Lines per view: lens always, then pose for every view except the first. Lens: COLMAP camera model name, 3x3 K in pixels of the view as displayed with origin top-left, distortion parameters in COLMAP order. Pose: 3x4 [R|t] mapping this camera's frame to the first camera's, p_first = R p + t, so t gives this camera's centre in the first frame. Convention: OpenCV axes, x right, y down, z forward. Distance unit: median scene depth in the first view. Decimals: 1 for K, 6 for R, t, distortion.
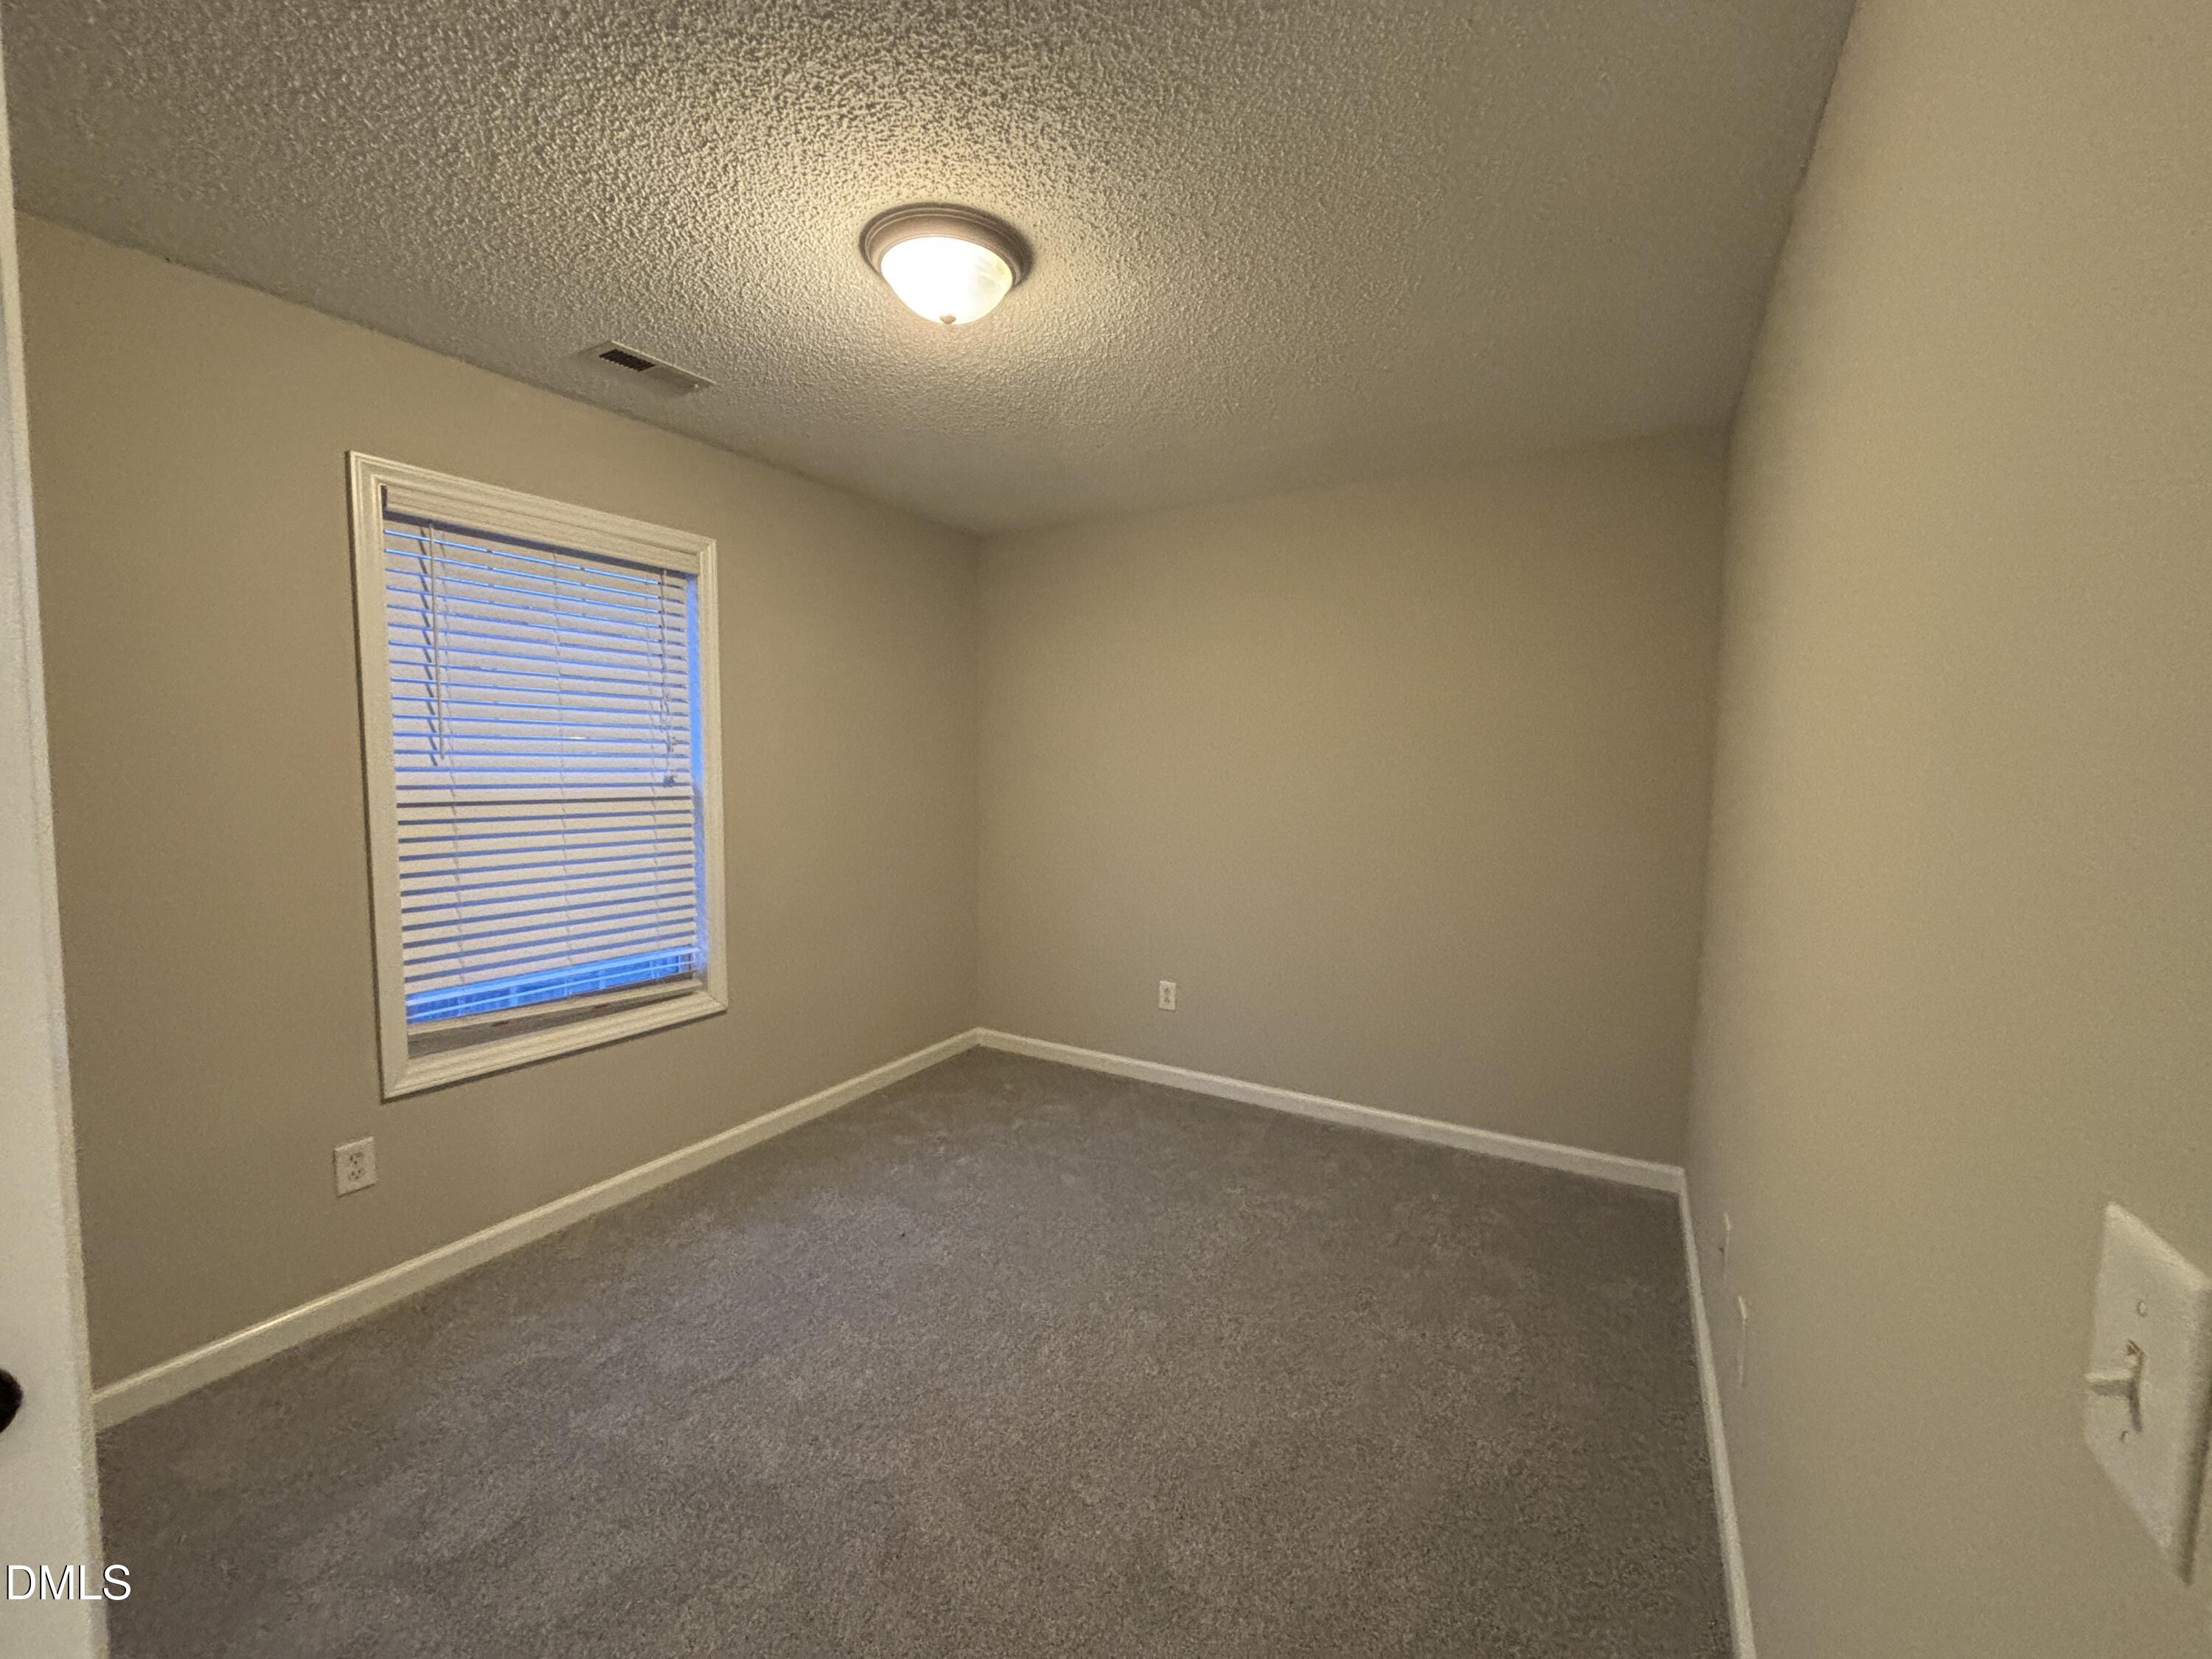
lens RADIAL K [[864.6, 0, 1106.0], [0, 864.6, 829.5], [0, 0, 1]] dist [0.001112, -0.000300]
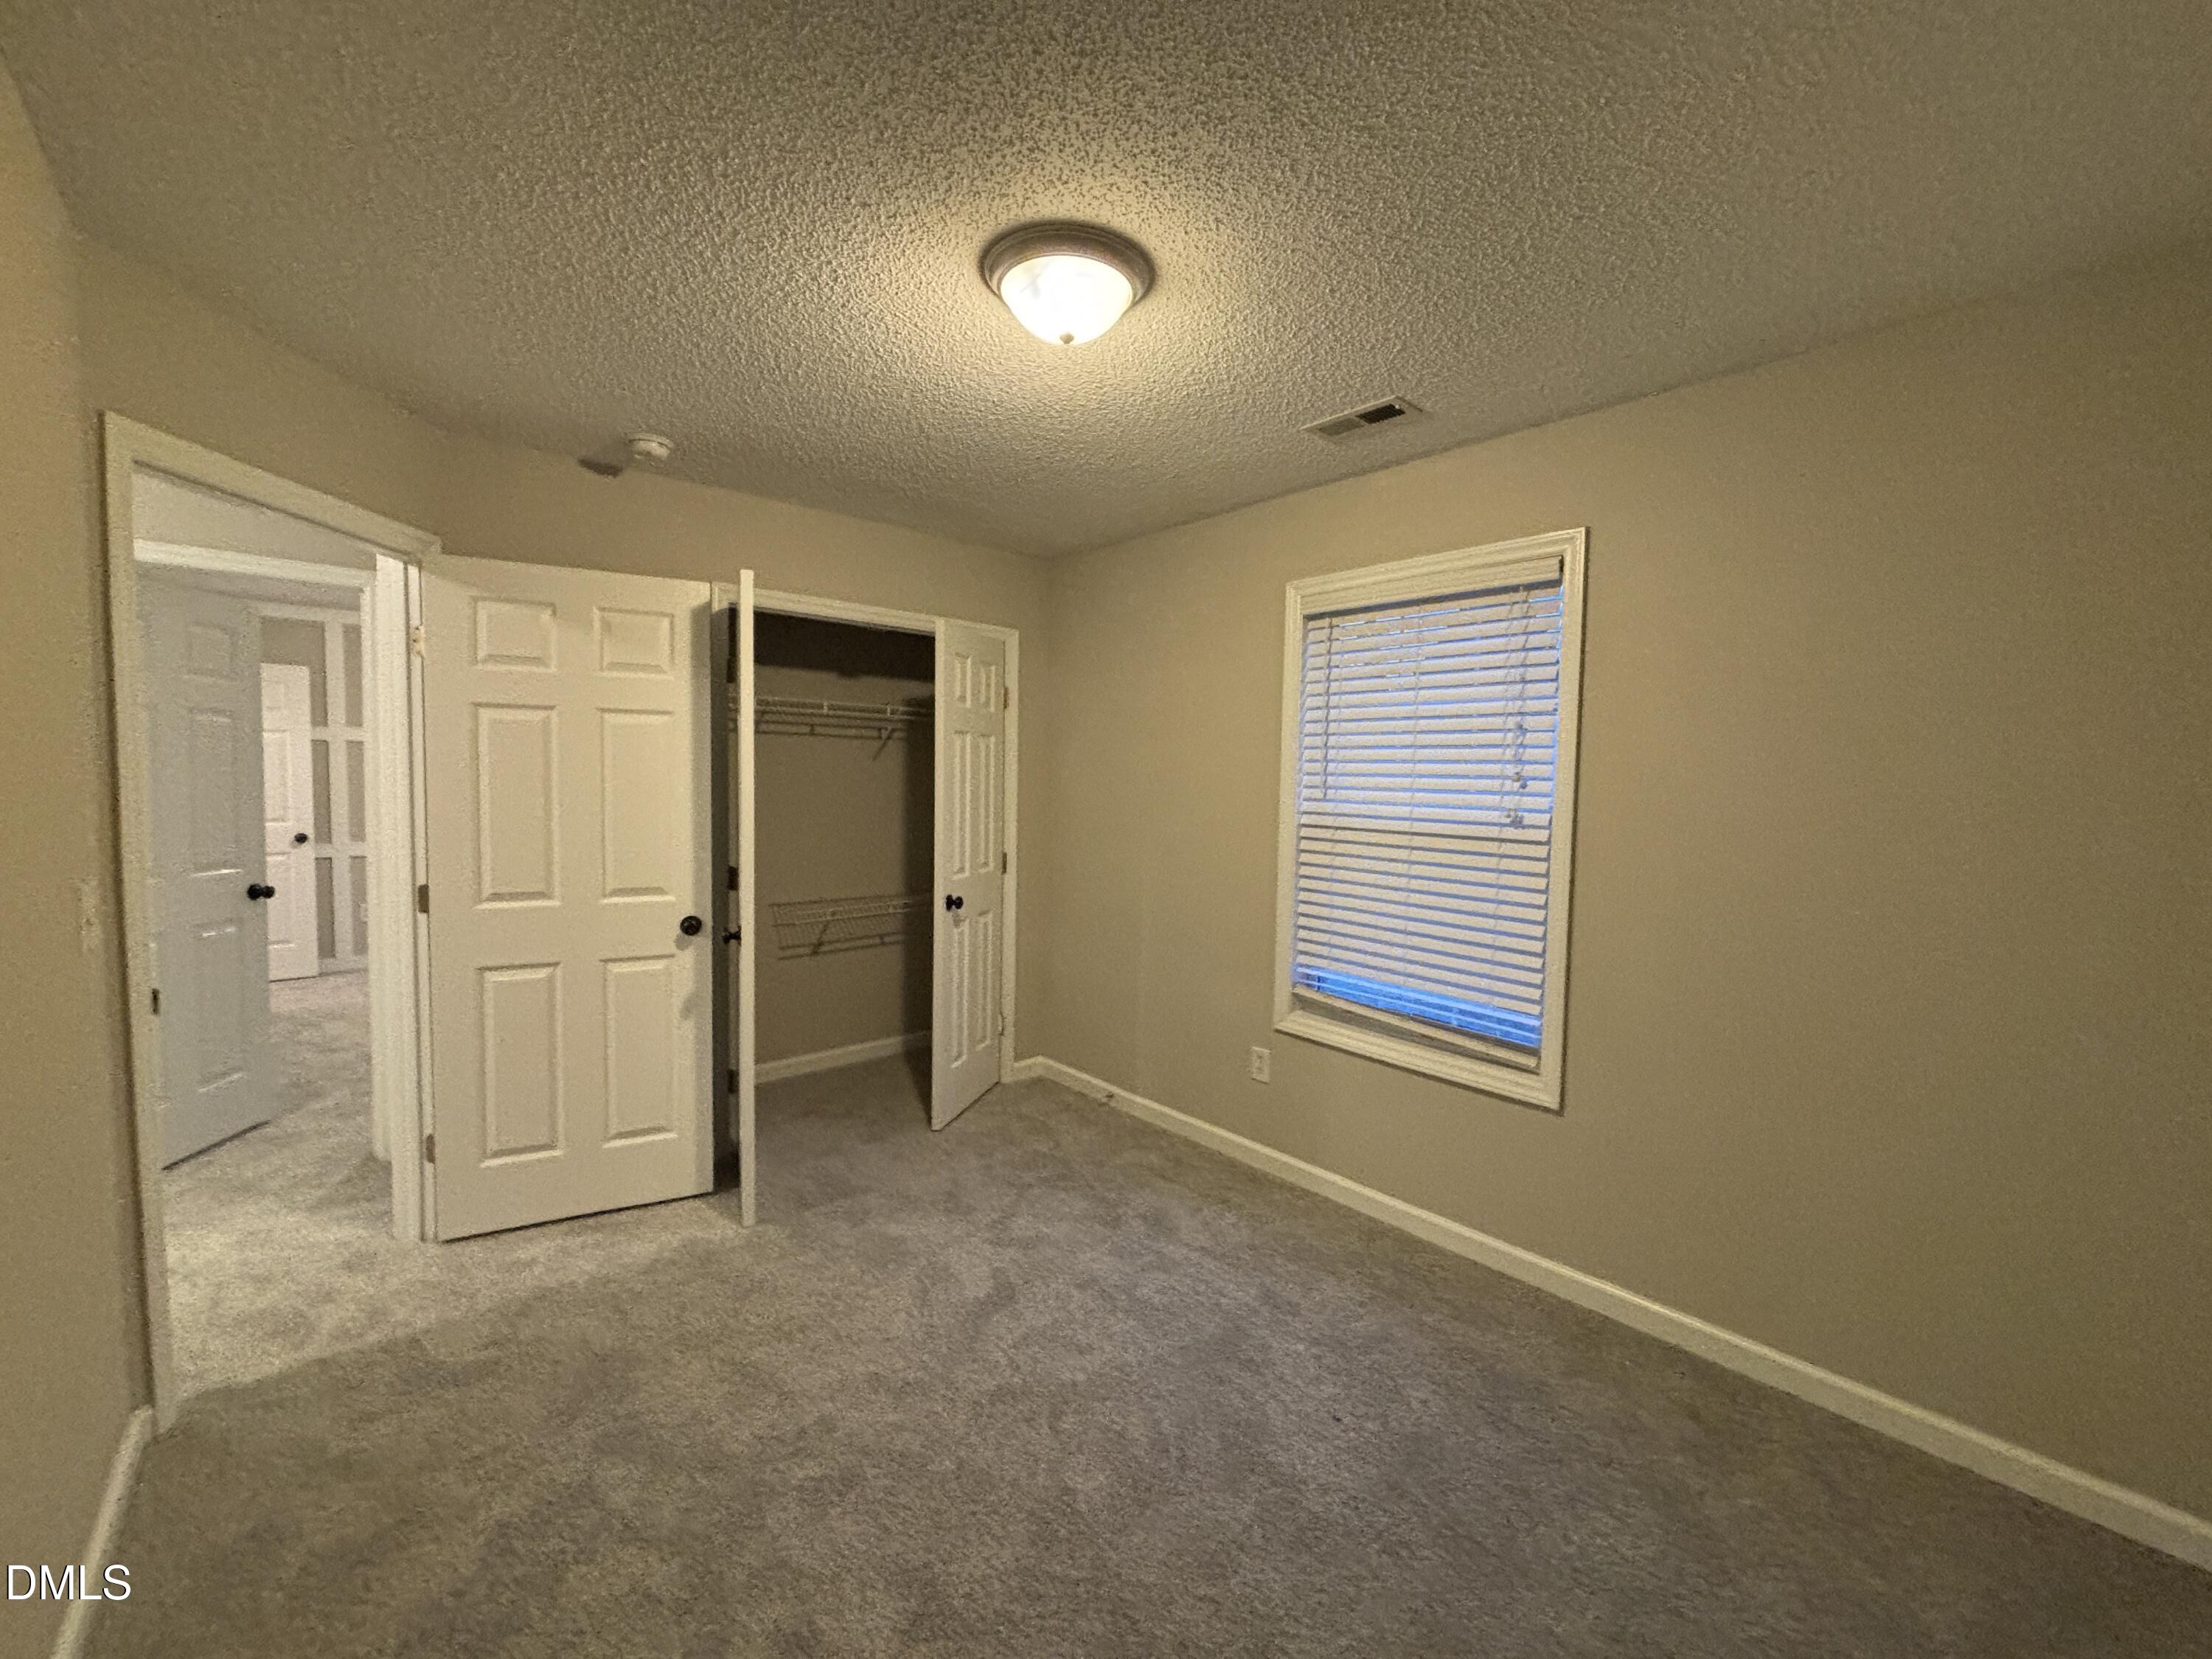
lens RADIAL K [[864.6, 0, 1106.0], [0, 864.6, 829.5], [0, 0, 1]] dist [0.001112, -0.000300]
pose [[-0.292626, 0.040554, -0.955367, 0.540920], [-0.102560, 0.992006, 0.073523, -0.081763], [0.950711, 0.119497, -0.286127, 0.993228]]
